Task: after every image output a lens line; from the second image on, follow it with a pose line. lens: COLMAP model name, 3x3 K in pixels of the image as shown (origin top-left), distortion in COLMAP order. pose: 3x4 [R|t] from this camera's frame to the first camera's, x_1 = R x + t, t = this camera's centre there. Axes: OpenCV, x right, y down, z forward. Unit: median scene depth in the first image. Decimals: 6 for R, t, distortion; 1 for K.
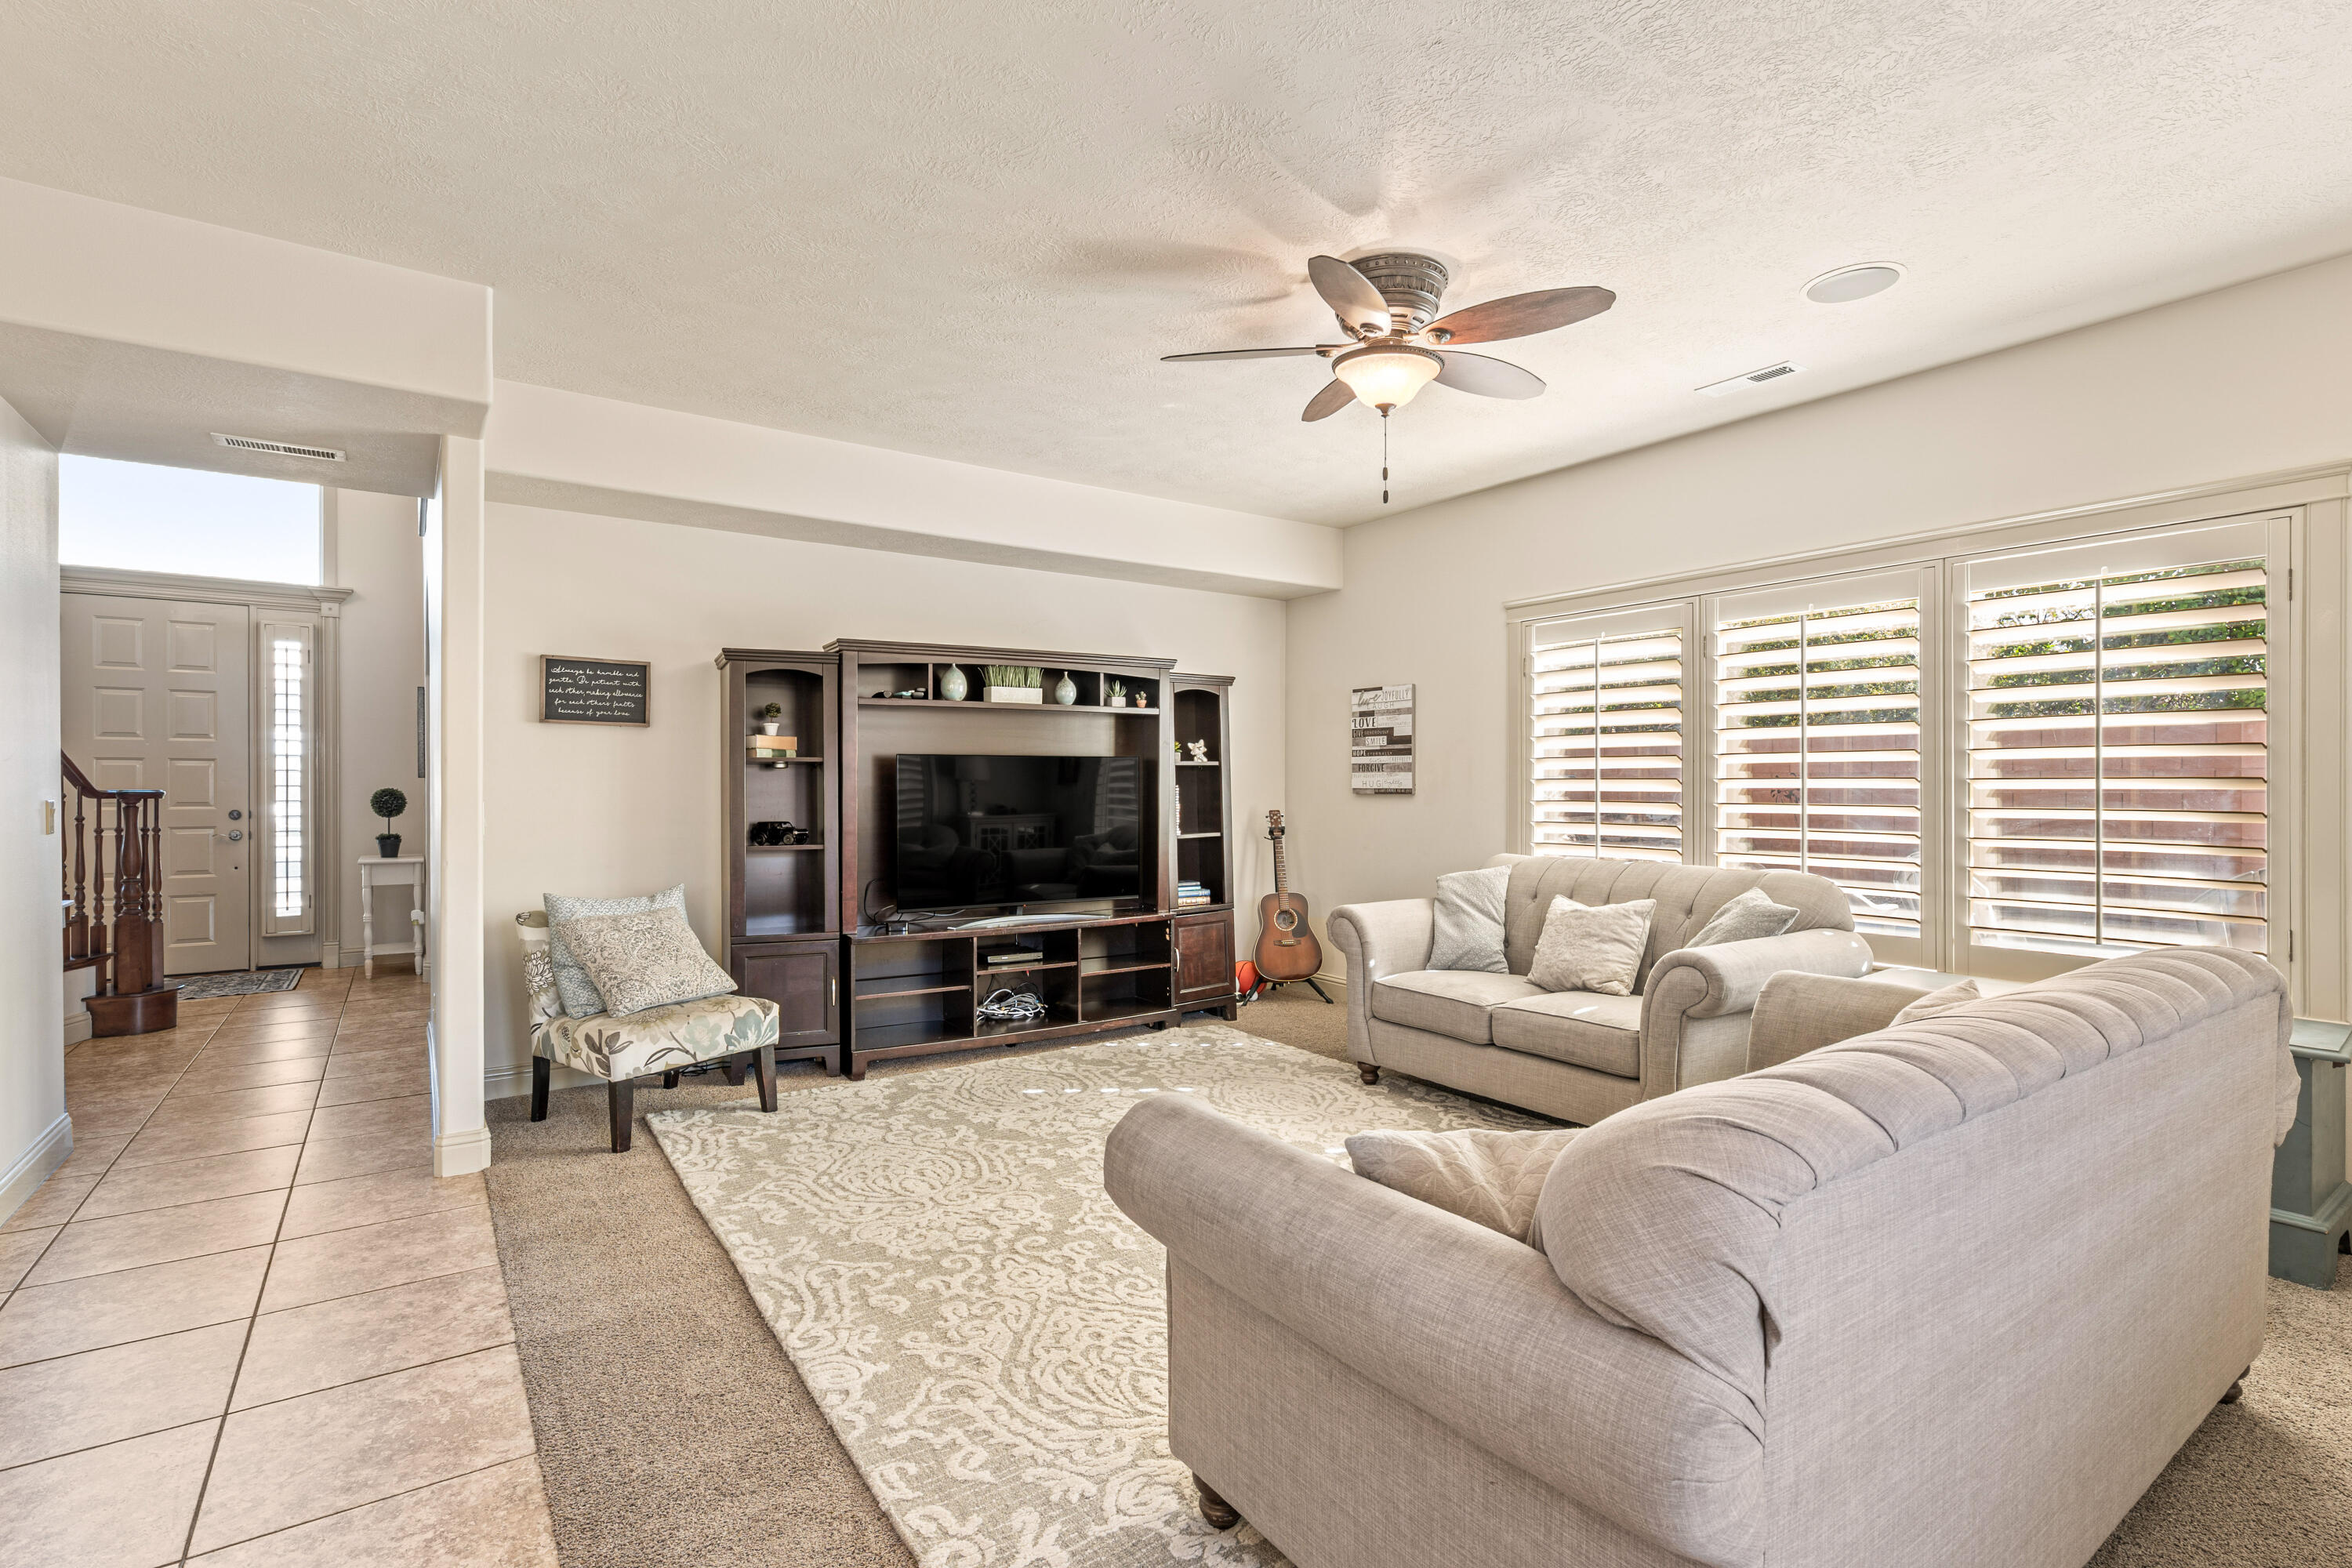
lens RADIAL K [[1082.0, 0, 1159.2], [0, 1082.0, 789.7], [0, 0, 1]] dist [0.001679, 0.000837]
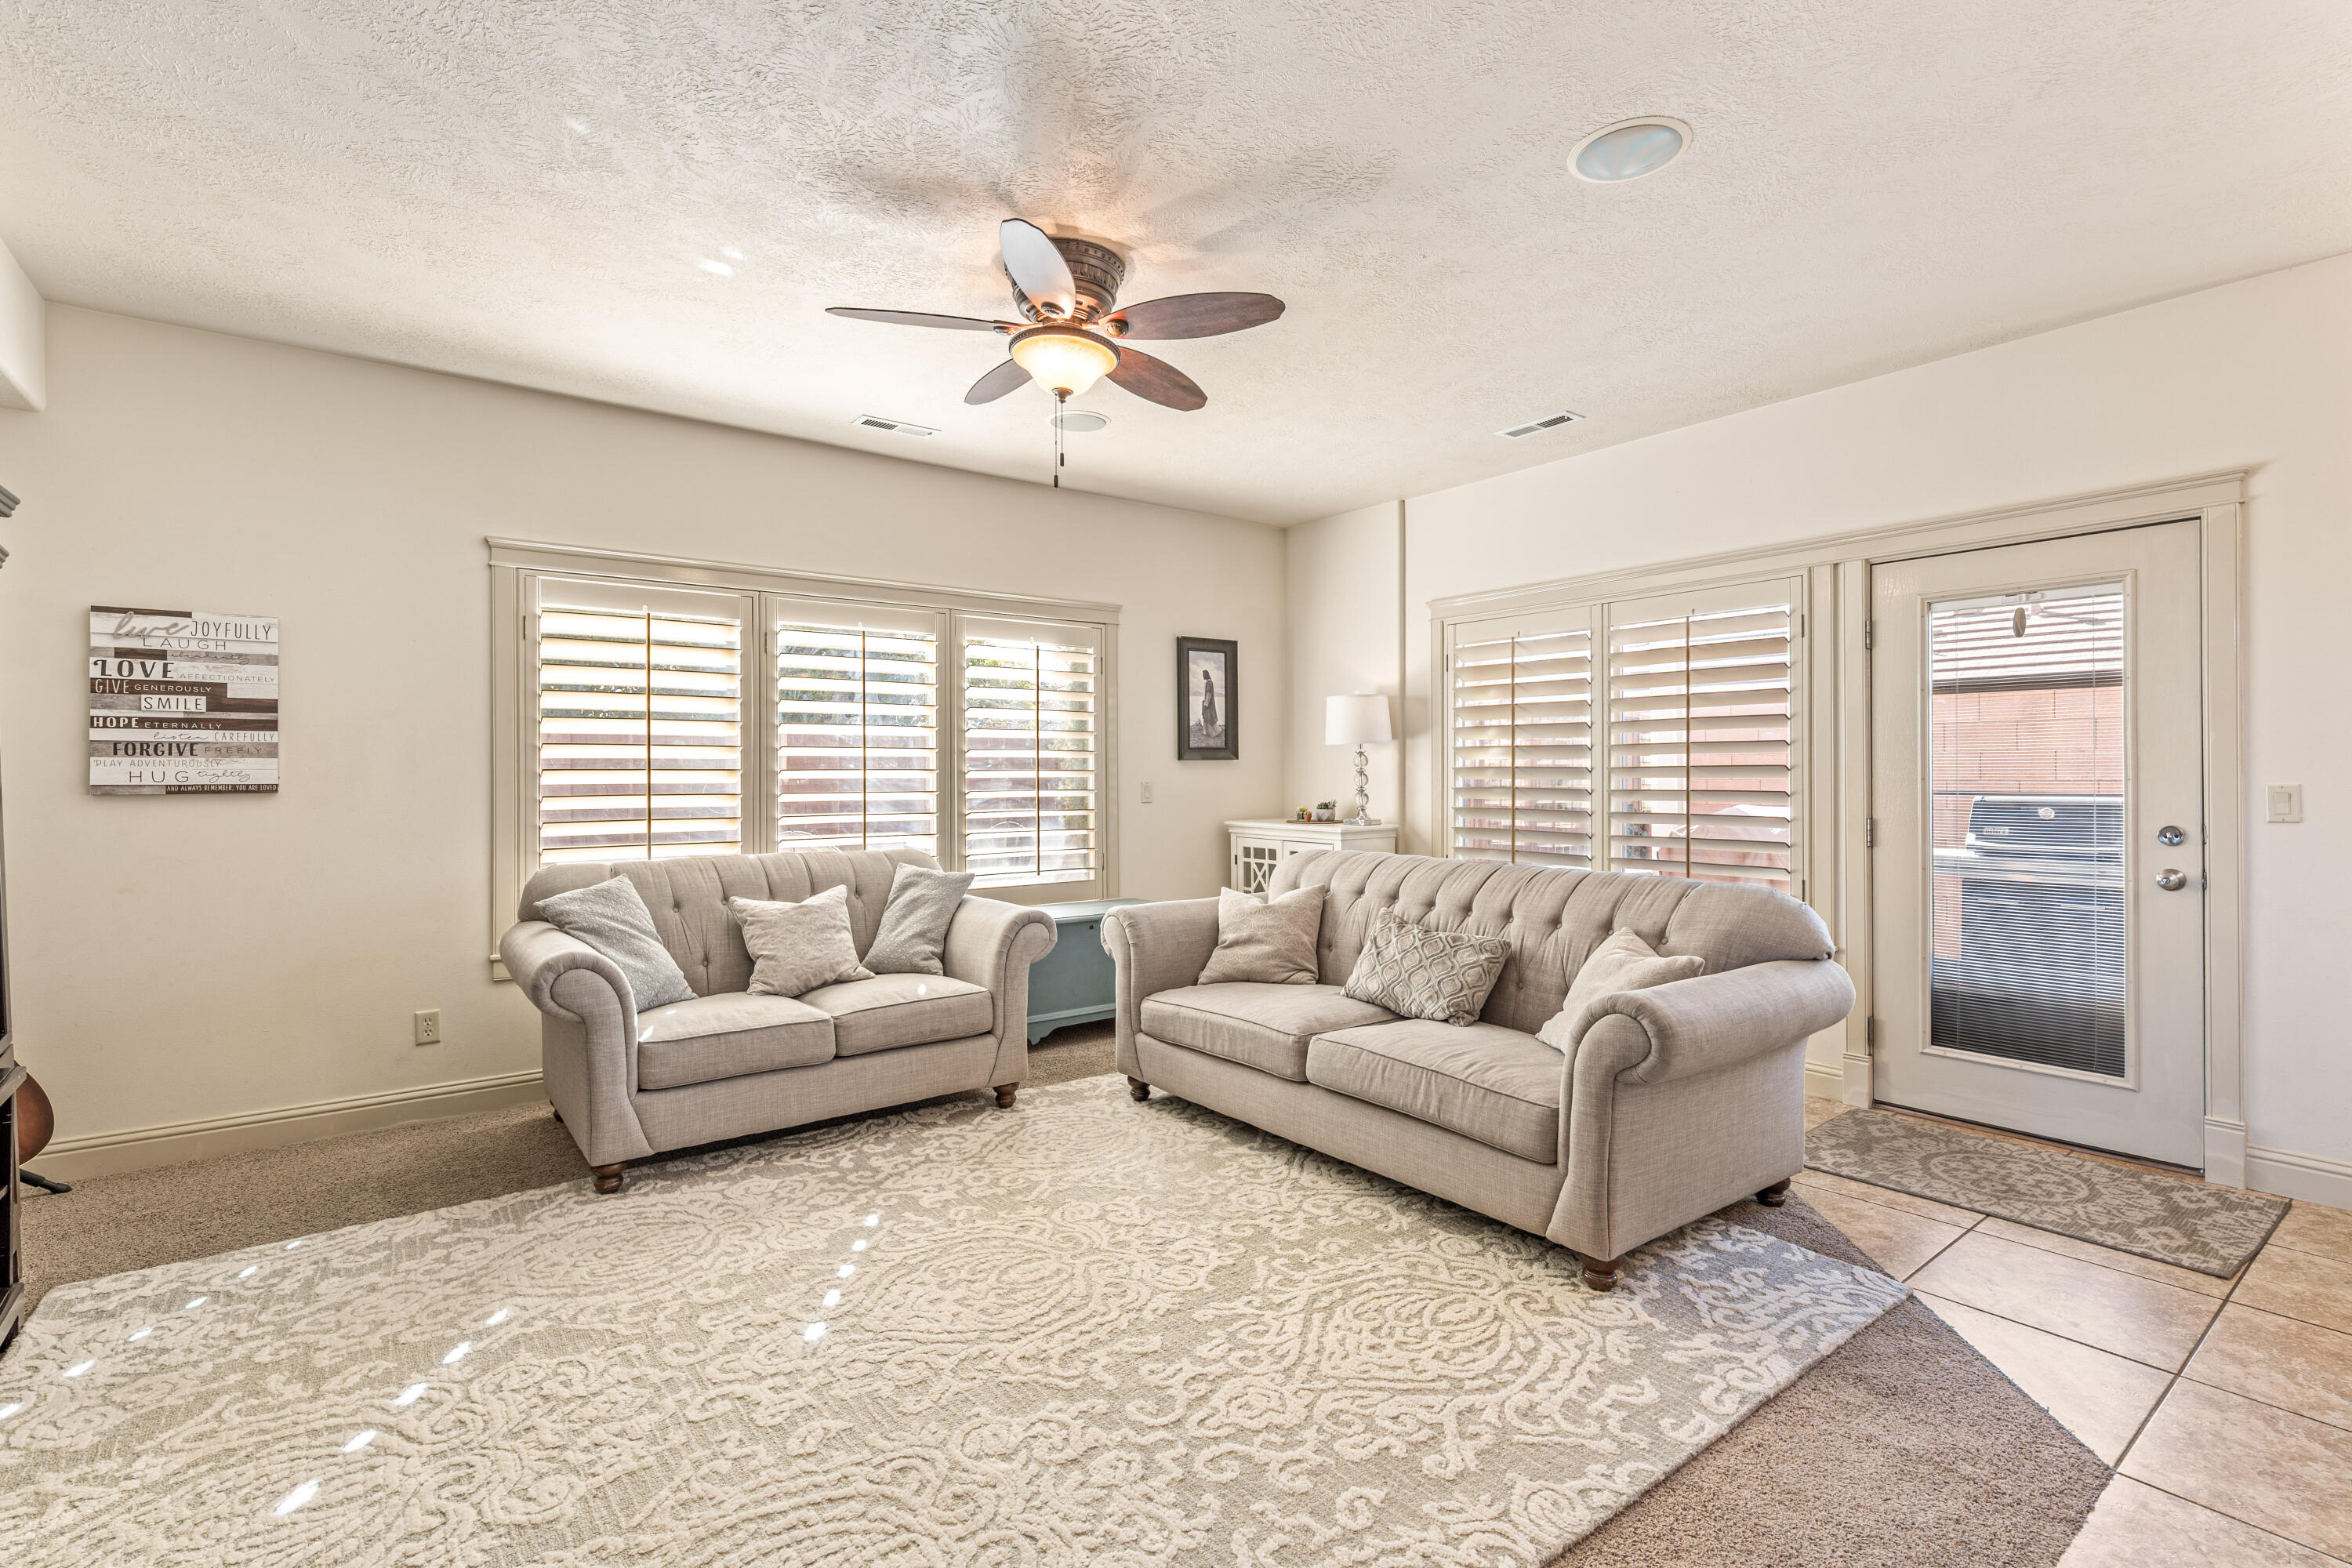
lens RADIAL K [[1082.0, 0, 1173.1], [0, 1082.0, 765.9], [0, 0, 1]] dist [0.001679, 0.000837]
pose [[-0.045036, 0.008697, 0.998947, -0.554937], [0.009772, 0.999918, -0.008264, -0.001600], [-0.998938, 0.009390, -0.045118, 0.669351]]
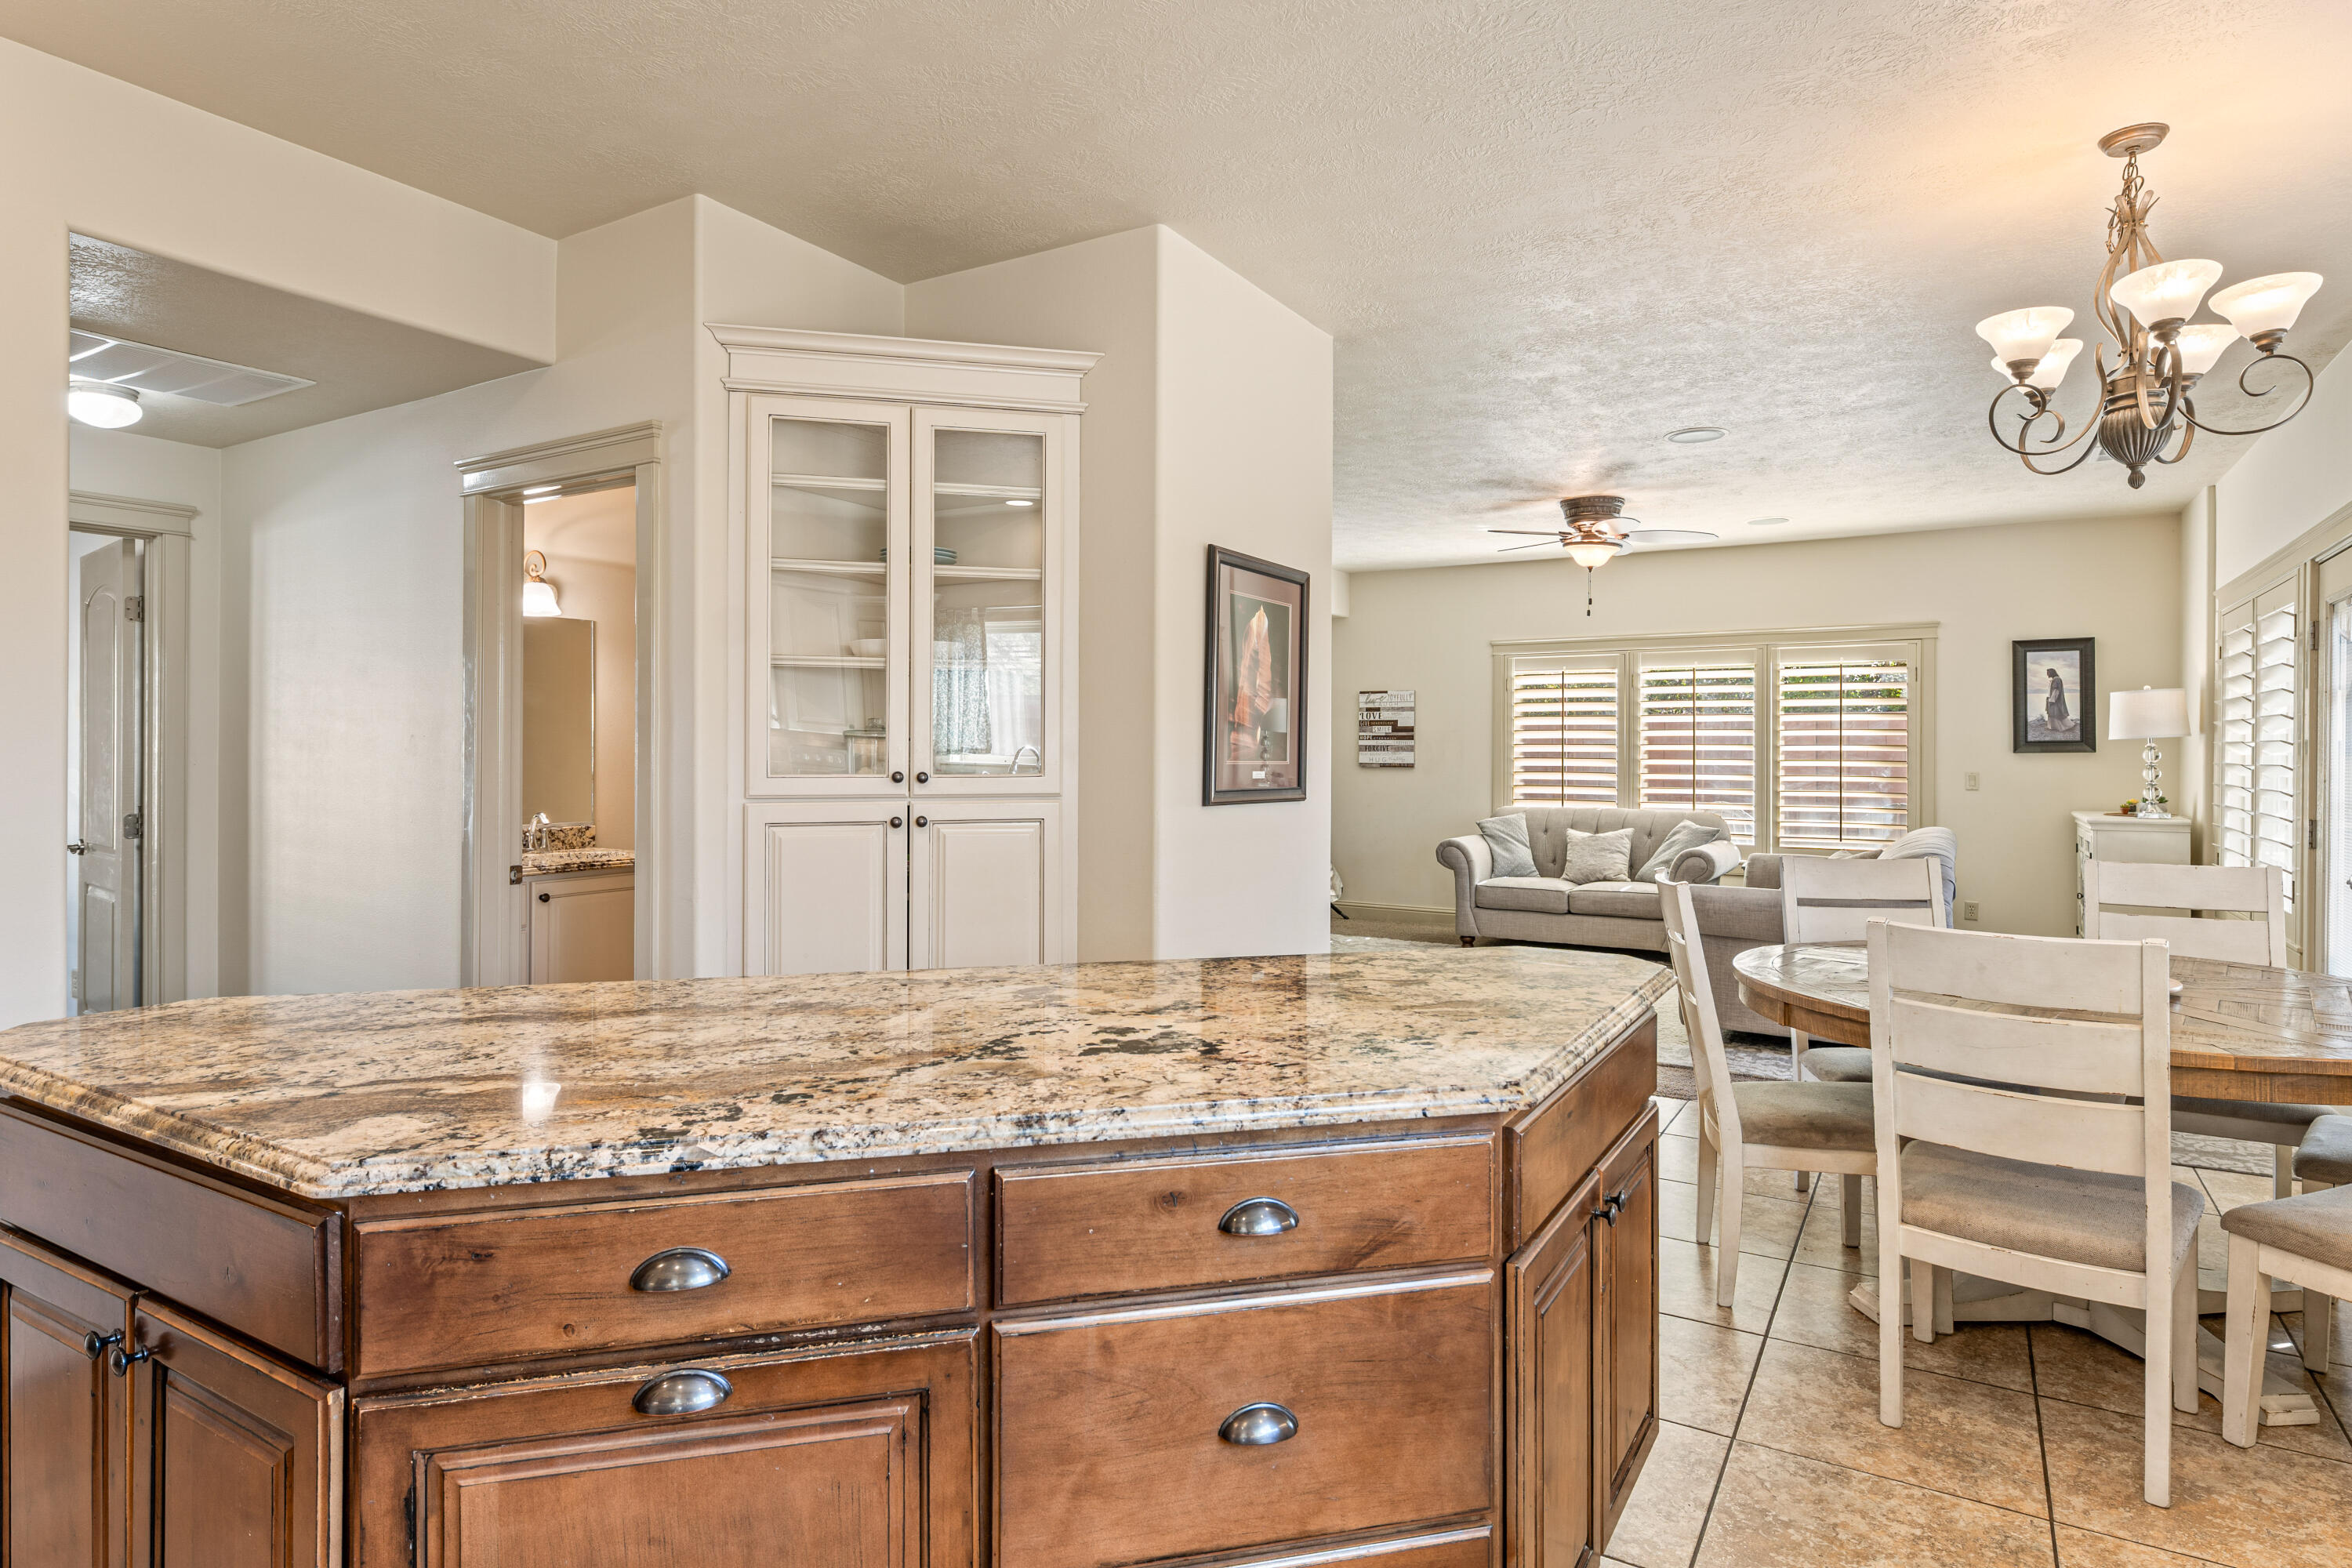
lens RADIAL K [[1284.1, 0, 1141.4], [0, 1284.1, 744.8], [0, 0, 1]] dist [0.000812, 0.000302]
pose [[0.922627, 0.007973, 0.385610, -0.991299], [-0.003584, 0.999920, -0.012101, -0.005114], [-0.385676, 0.009783, 0.922582, -0.559838]]
